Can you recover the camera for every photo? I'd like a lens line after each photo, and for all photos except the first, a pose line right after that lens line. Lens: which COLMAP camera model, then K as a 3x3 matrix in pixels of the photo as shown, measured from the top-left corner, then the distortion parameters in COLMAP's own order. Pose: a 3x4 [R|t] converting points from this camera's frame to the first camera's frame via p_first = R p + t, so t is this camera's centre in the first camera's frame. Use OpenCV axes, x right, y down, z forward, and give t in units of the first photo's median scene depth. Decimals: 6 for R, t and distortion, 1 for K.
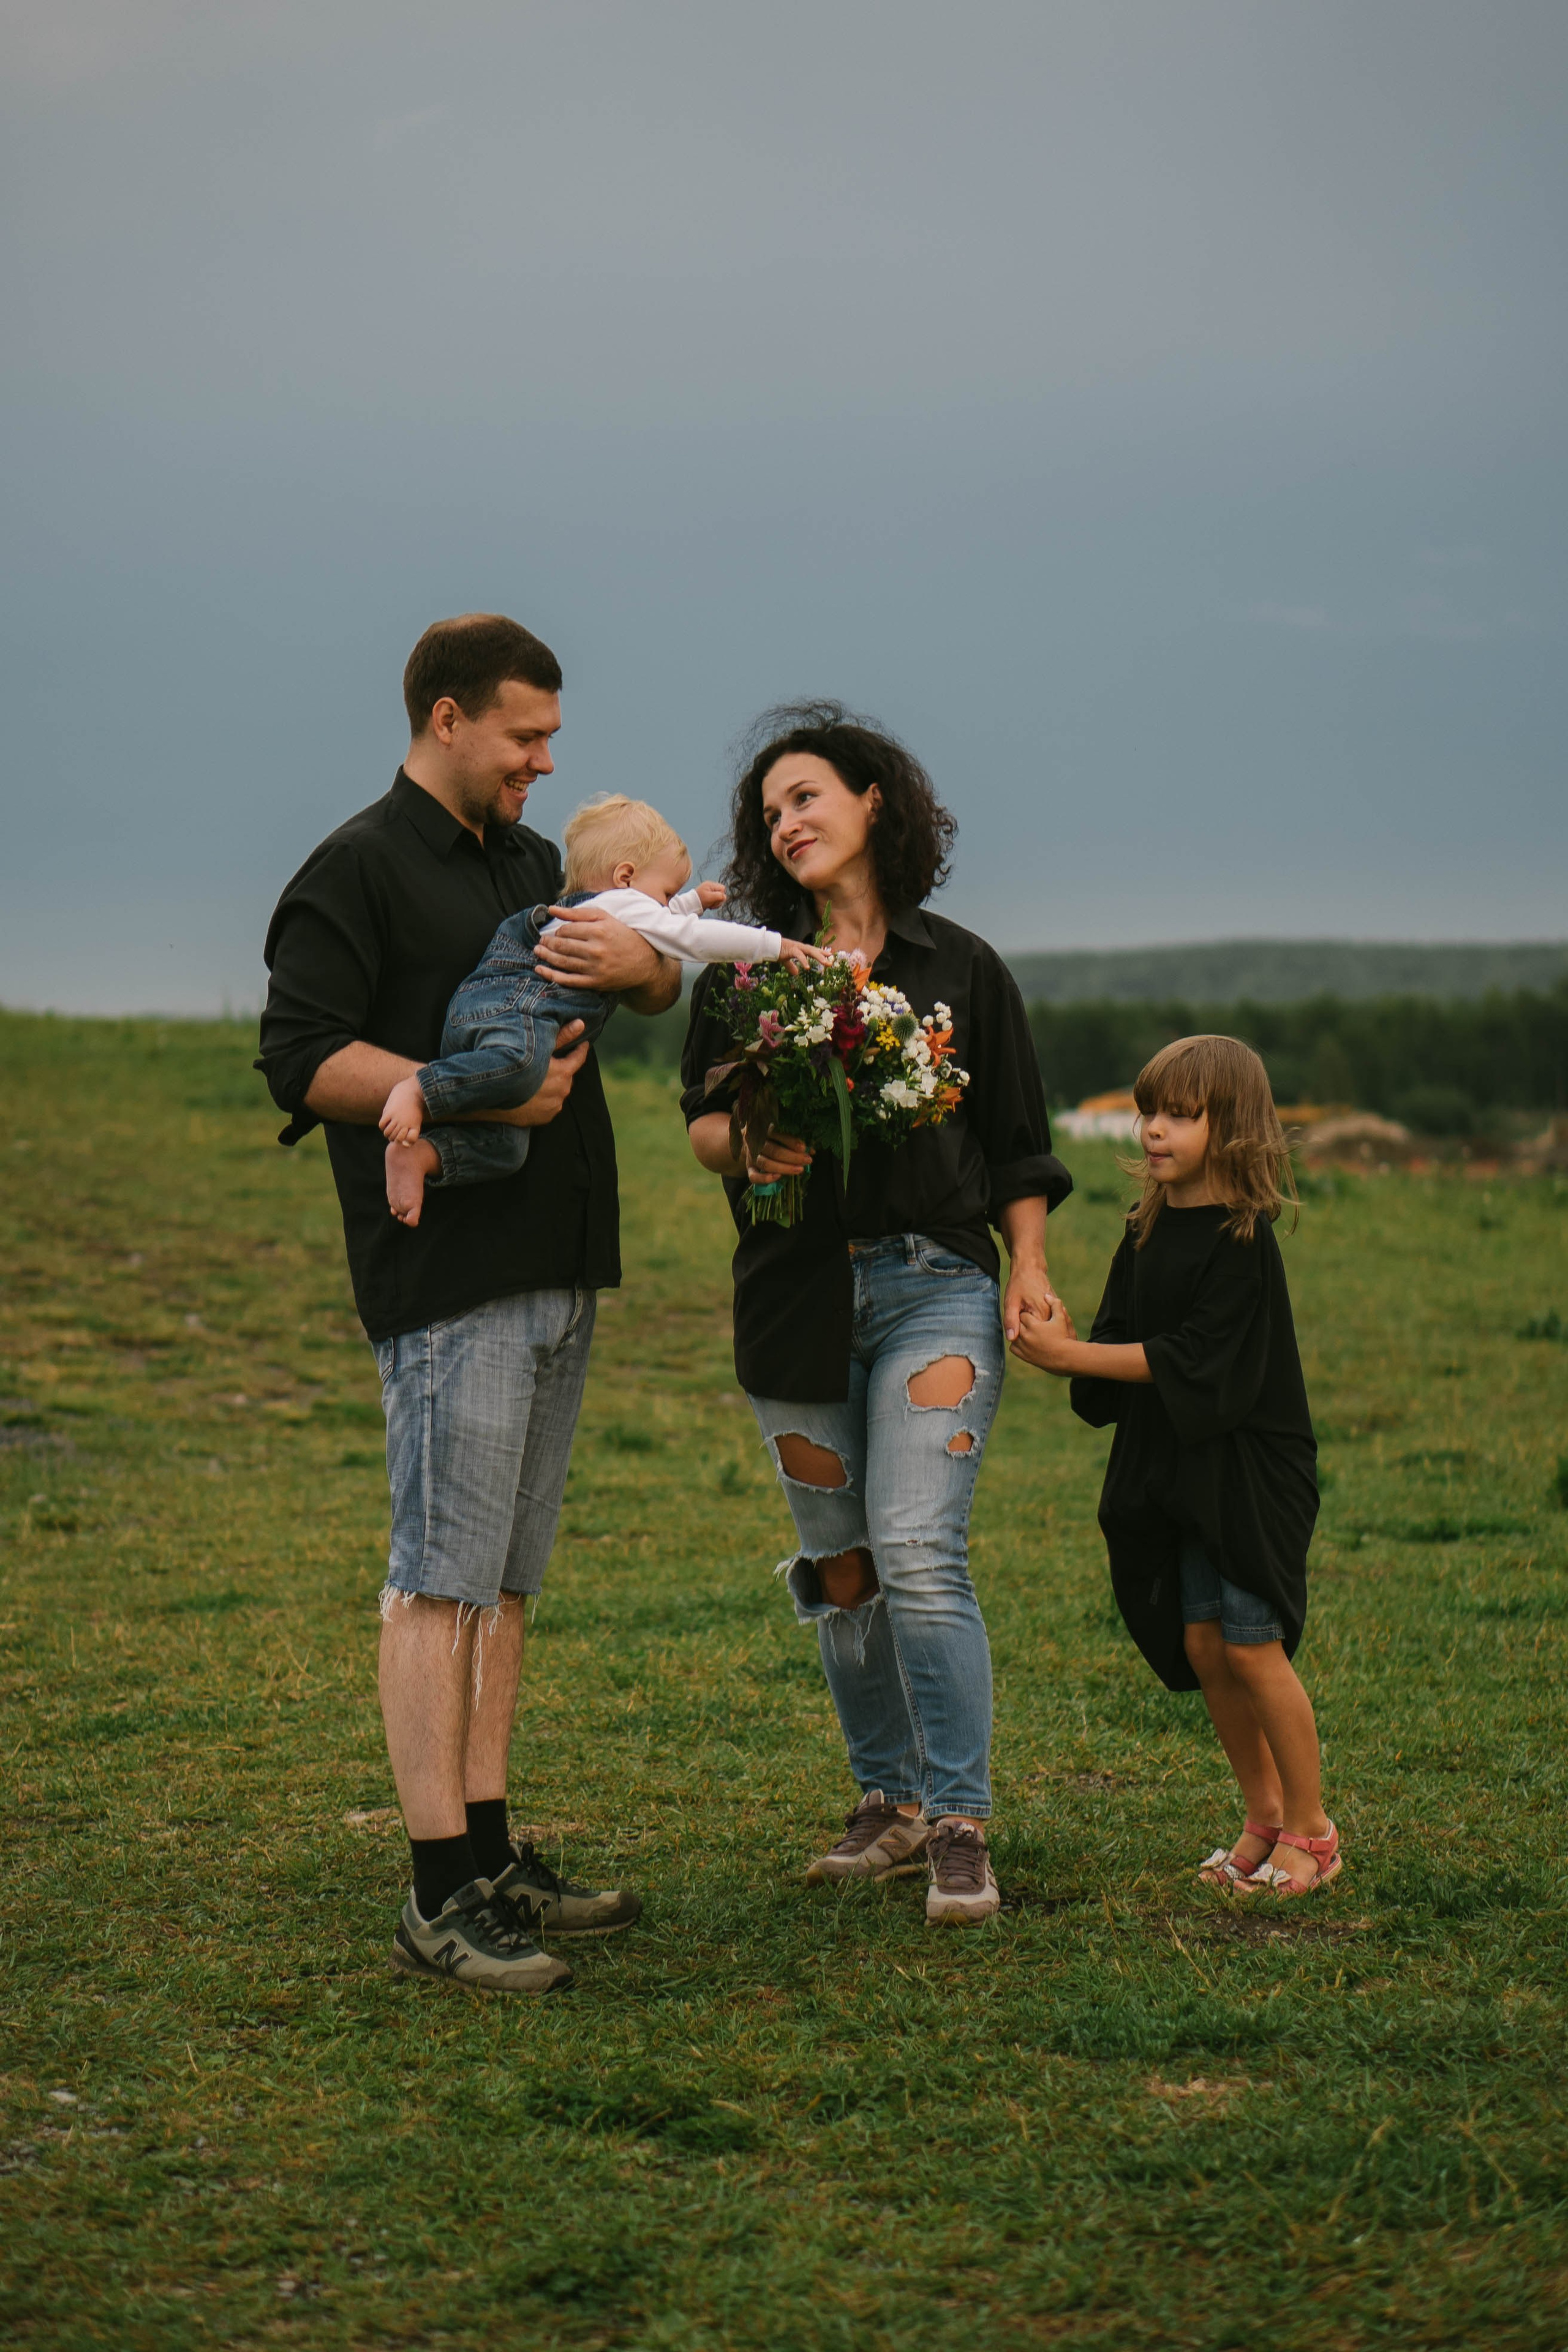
lens RADIAL K [[5007.5, 0, 784.0], [0, 5007.5, 1176.0], [0, 0, 1]] dist [0.063122, -0.328695]
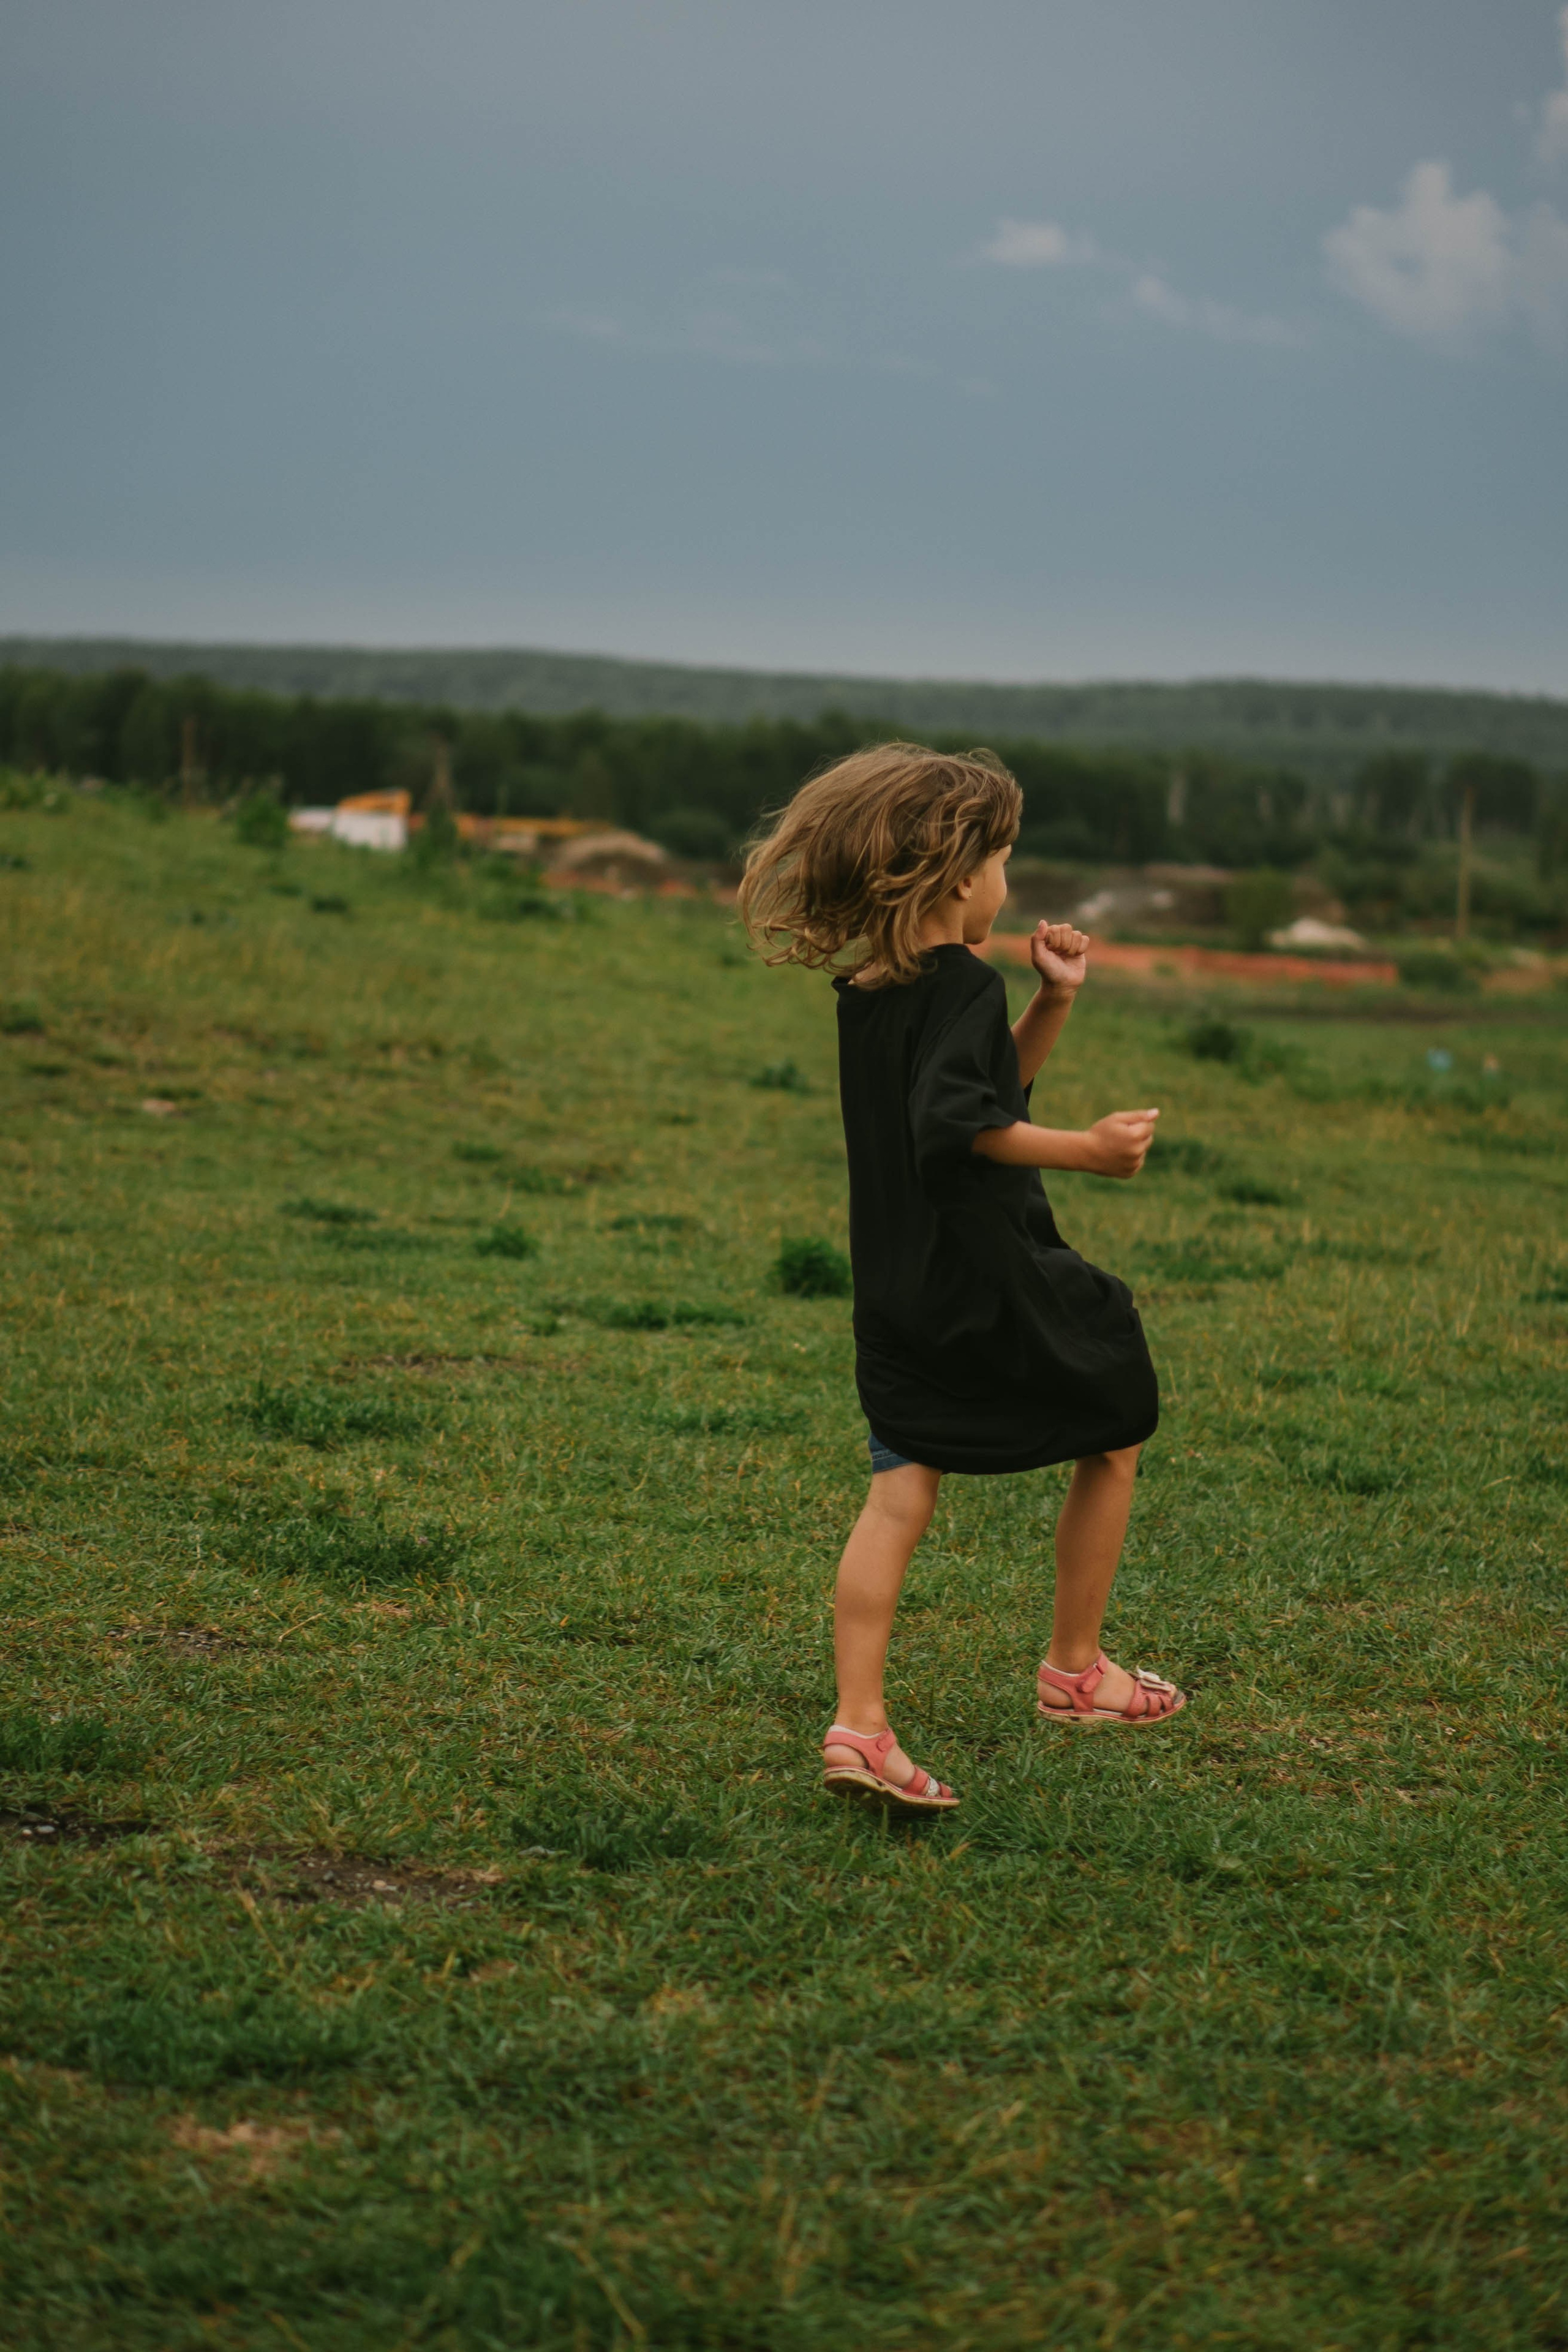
lens RADIAL K [[5007.5, 0, 784.0], [0, 5007.5, 1176.0], [0, 0, 1]] dist [0.063122, -0.328695]
pose [[0.986775, 0.058489, 0.151174, 0.028022], [-0.067324, 0.996269, 0.053997, -0.006346], [-0.147451, -0.063461, 0.987031, 0.174292]]
